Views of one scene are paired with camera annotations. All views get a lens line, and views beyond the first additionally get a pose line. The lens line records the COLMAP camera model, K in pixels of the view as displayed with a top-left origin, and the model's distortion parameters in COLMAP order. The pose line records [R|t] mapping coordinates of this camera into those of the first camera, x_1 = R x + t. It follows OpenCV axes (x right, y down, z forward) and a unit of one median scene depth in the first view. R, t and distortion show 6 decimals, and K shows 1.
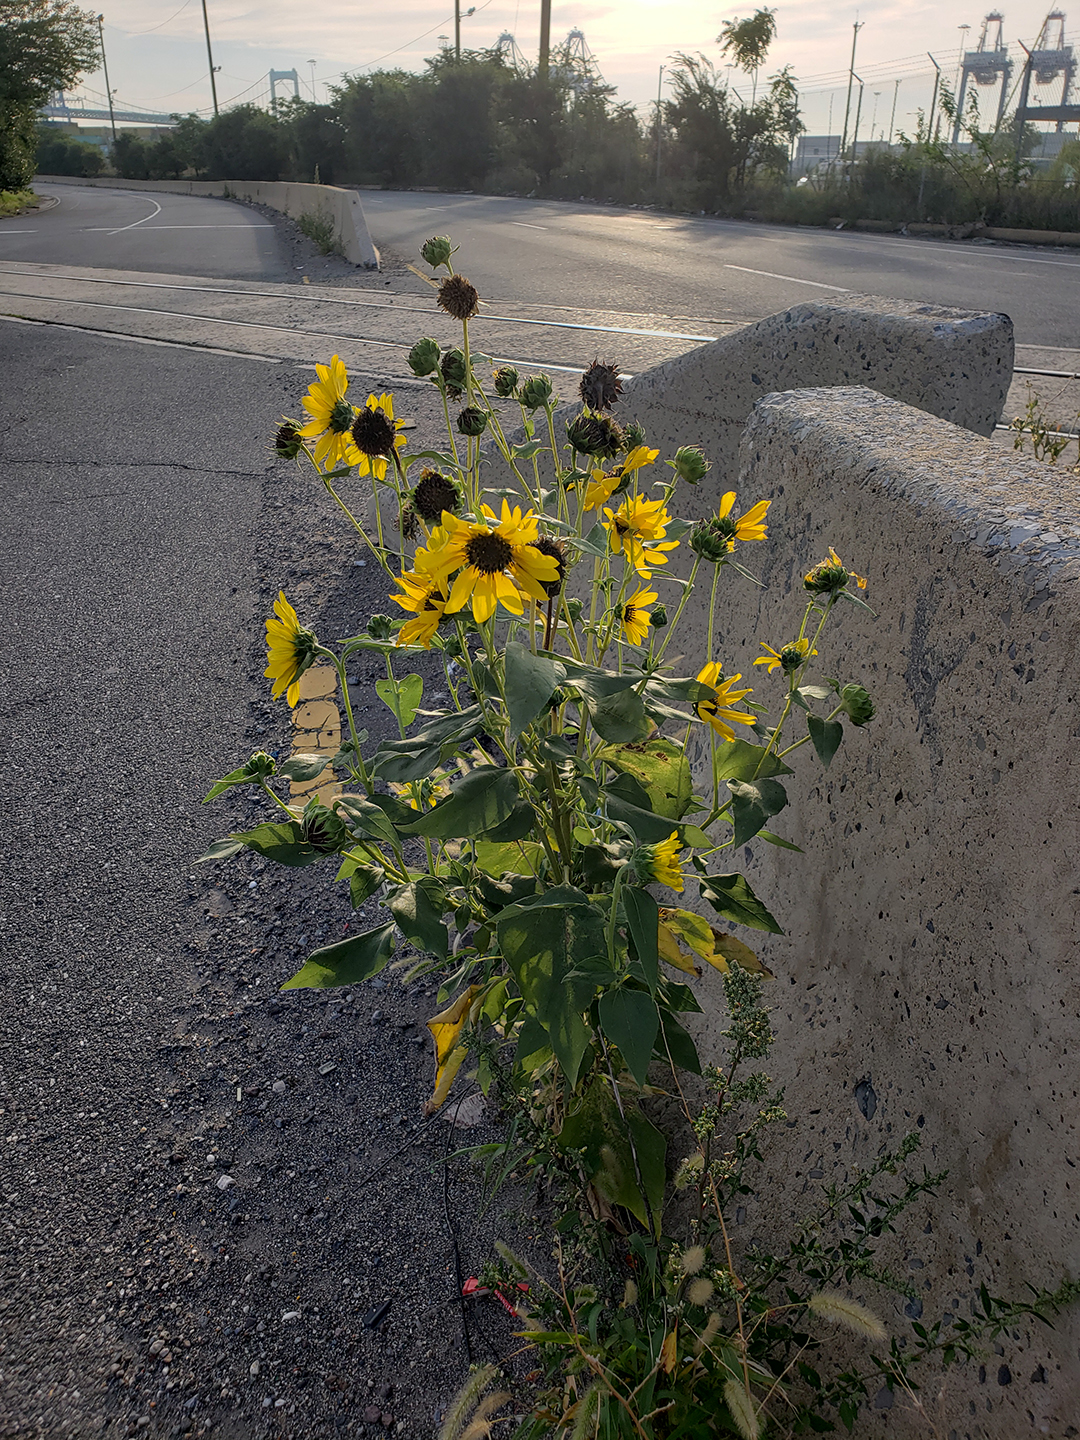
lens RADIAL K [[1126.0, 0, 540.1], [0, 1126.0, 719.4], [0, 0, 1]] dist [0.001812, 0.000193]
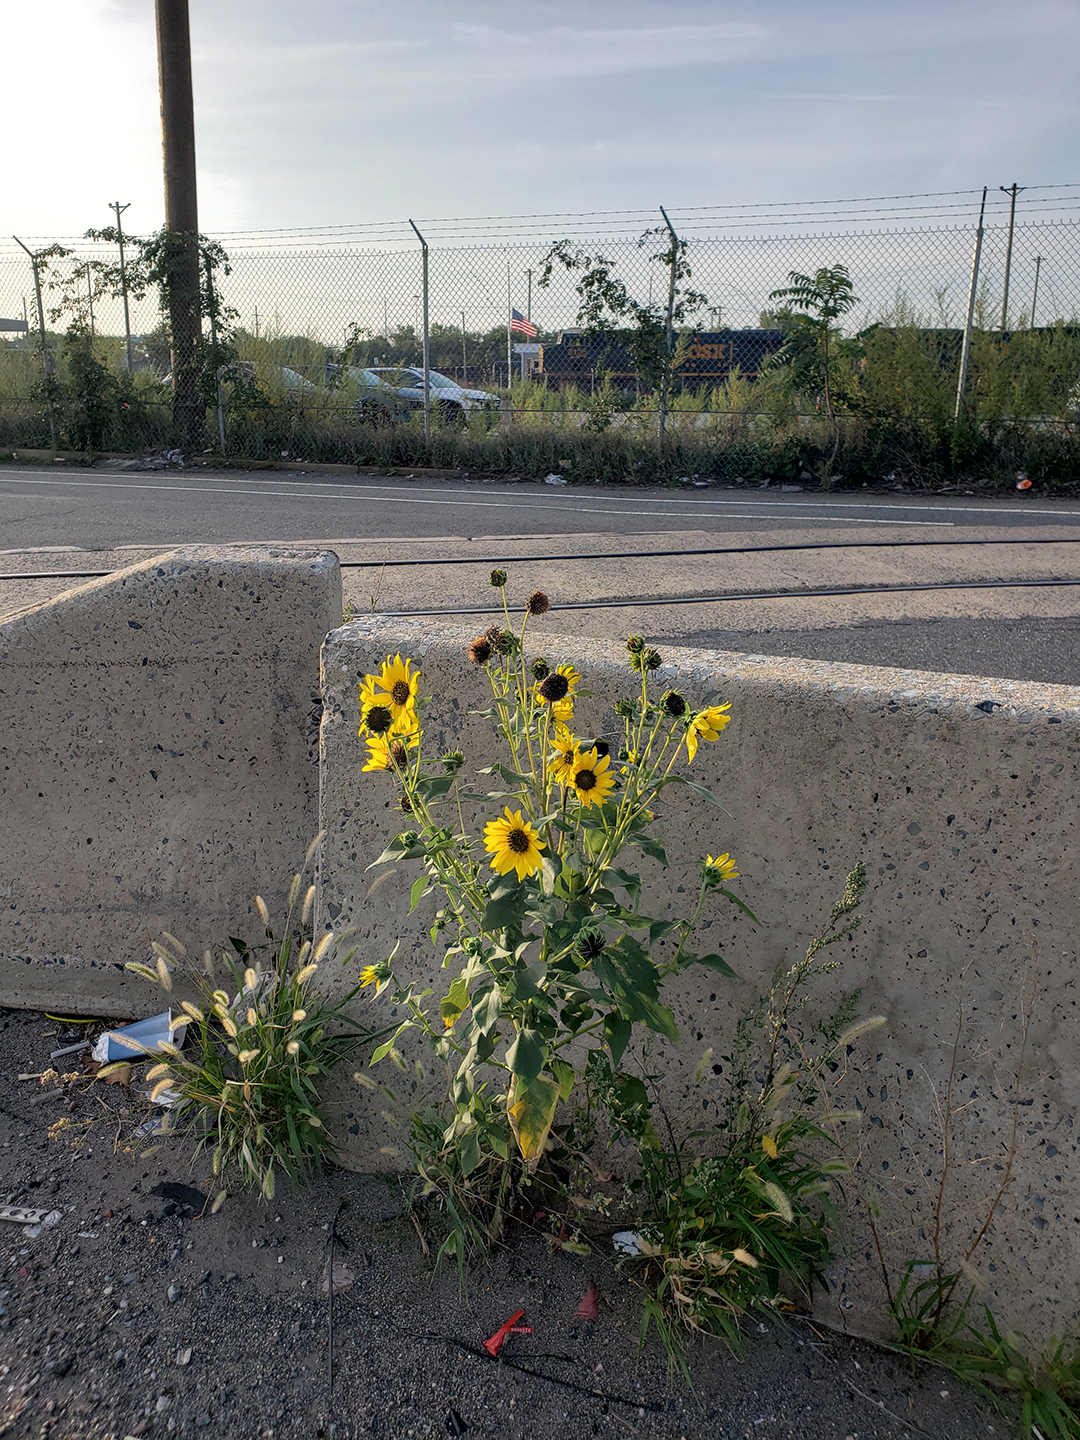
lens RADIAL K [[1126.0, 0, 539.2], [0, 1126.0, 719.9], [0, 0, 1]] dist [0.001812, 0.000193]
pose [[0.509284, -0.240032, 0.826447, -0.652825], [0.362567, 0.930777, 0.046908, -0.128065], [-0.780497, 0.275752, 0.561058, 0.054544]]
